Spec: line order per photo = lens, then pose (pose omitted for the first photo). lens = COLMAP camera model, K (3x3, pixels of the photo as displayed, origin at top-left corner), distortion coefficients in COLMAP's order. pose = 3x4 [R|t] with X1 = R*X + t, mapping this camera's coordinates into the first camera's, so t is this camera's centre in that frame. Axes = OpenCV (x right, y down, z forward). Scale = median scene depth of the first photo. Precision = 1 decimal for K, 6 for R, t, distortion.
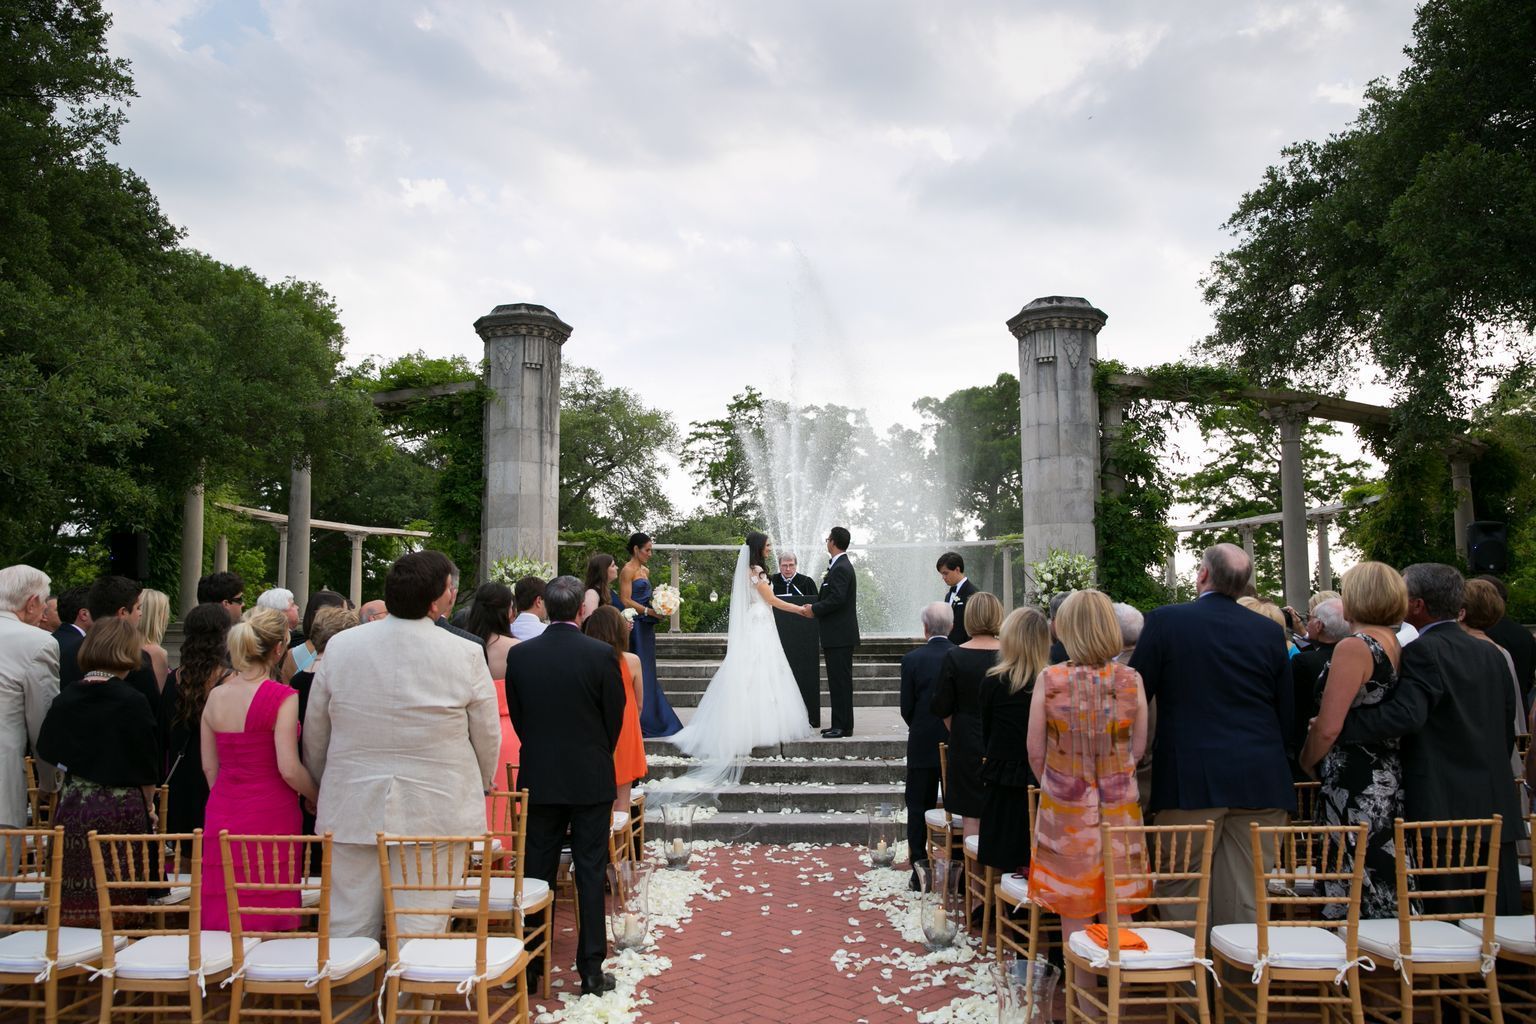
lens RADIAL K [[1557.2, 0, 701.8], [0, 1557.2, 505.1], [0, 0, 1]] dist [-0.014825, -0.216352]
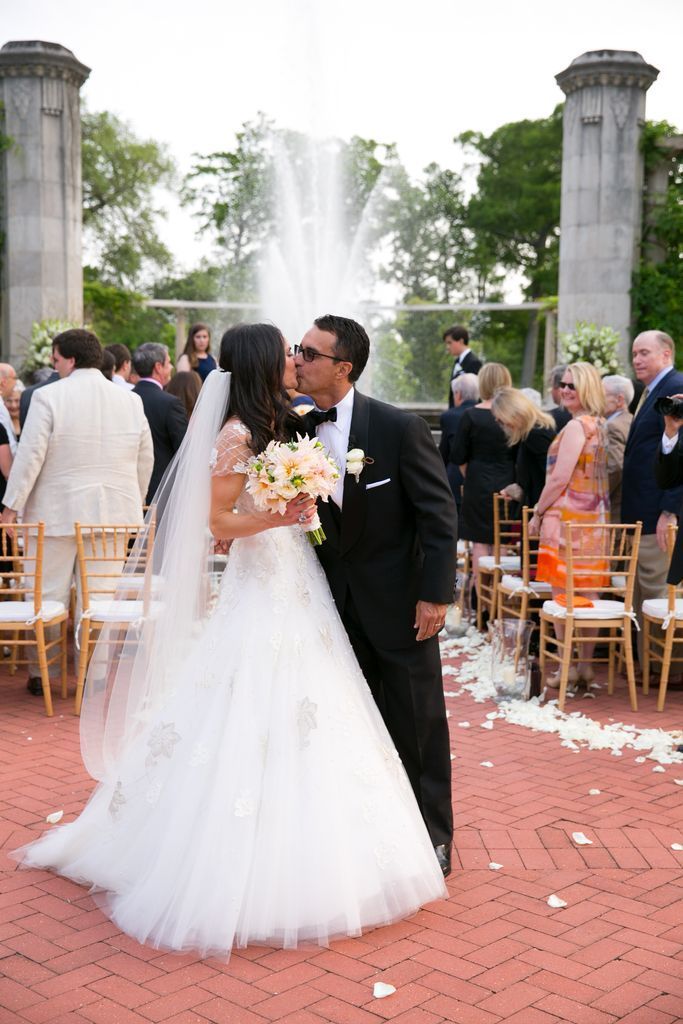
lens RADIAL K [[1075.8, 0, 339.3], [0, 1075.8, 471.9], [0, 0, 1]] dist [0.077391, 0.001503]
pose [[0.999096, 0.011928, 0.040799, 0.040966], [-0.018189, 0.987475, 0.156725, 0.019147], [-0.038419, -0.157325, 0.986799, 0.310174]]
